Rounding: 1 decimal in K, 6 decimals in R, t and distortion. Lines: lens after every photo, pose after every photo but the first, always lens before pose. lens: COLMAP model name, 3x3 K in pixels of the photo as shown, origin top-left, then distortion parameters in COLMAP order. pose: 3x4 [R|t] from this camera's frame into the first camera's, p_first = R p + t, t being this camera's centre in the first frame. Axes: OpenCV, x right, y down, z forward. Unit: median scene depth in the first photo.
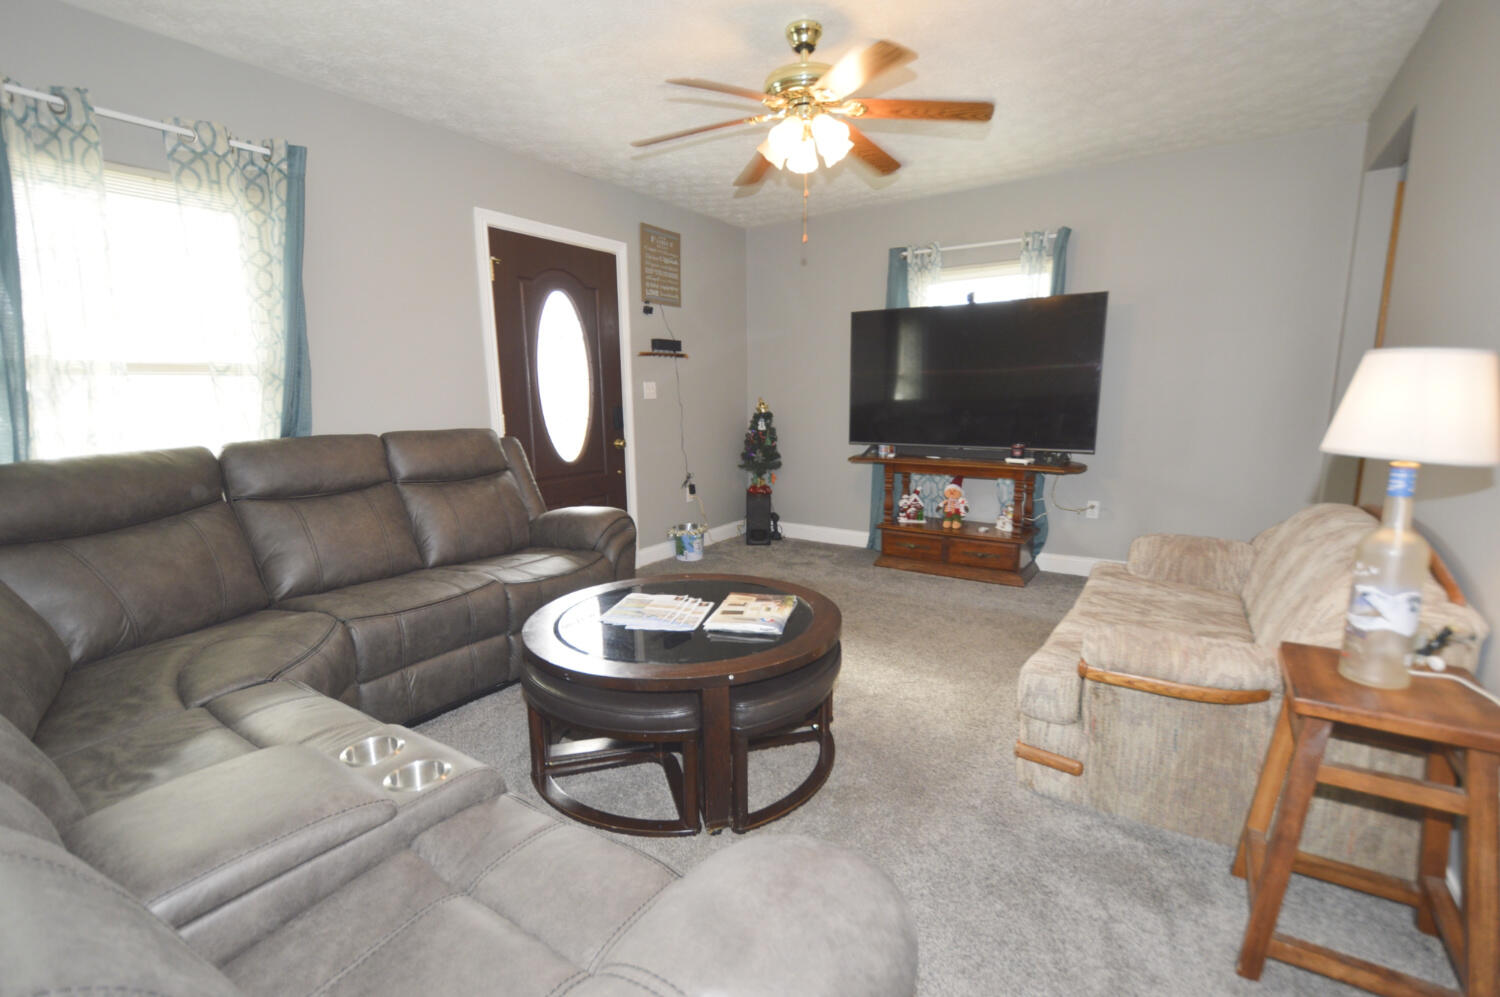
lens RADIAL K [[678.3, 0, 745.3], [0, 678.3, 511.8], [0, 0, 1]] dist [0.001858, -0.007057]
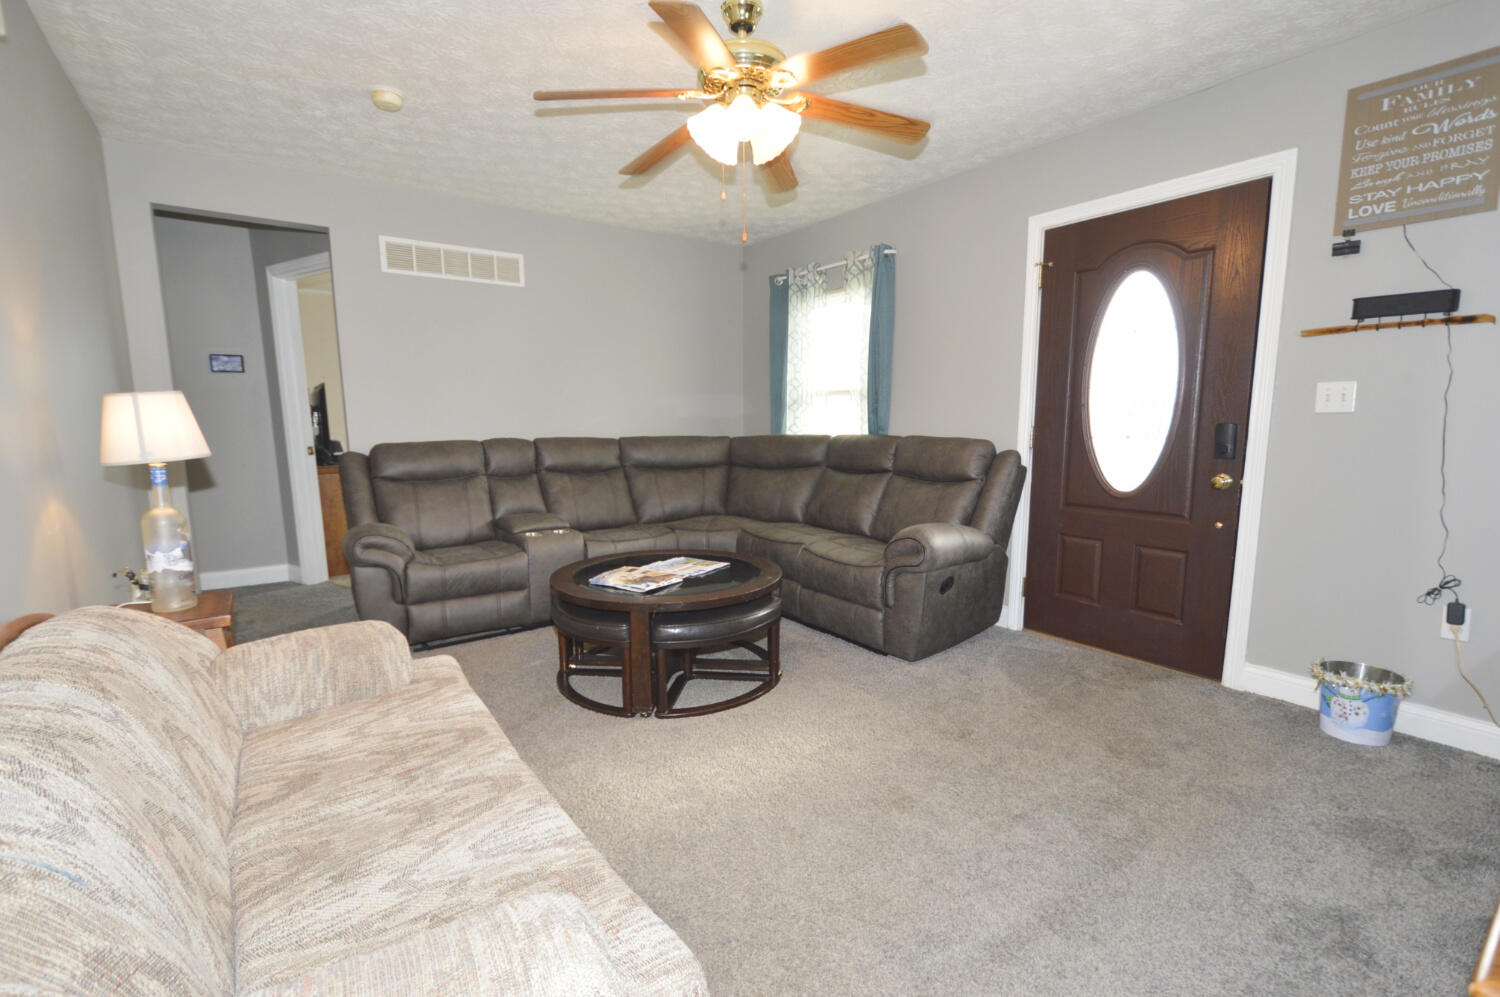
lens RADIAL K [[678.3, 0, 745.3], [0, 678.3, 511.8], [0, 0, 1]] dist [0.001858, -0.007057]
pose [[-0.346461, 0.151151, -0.925807, 0.563129], [-0.147301, 0.965923, 0.212825, -0.142746], [0.926427, 0.210108, -0.312390, 0.788808]]
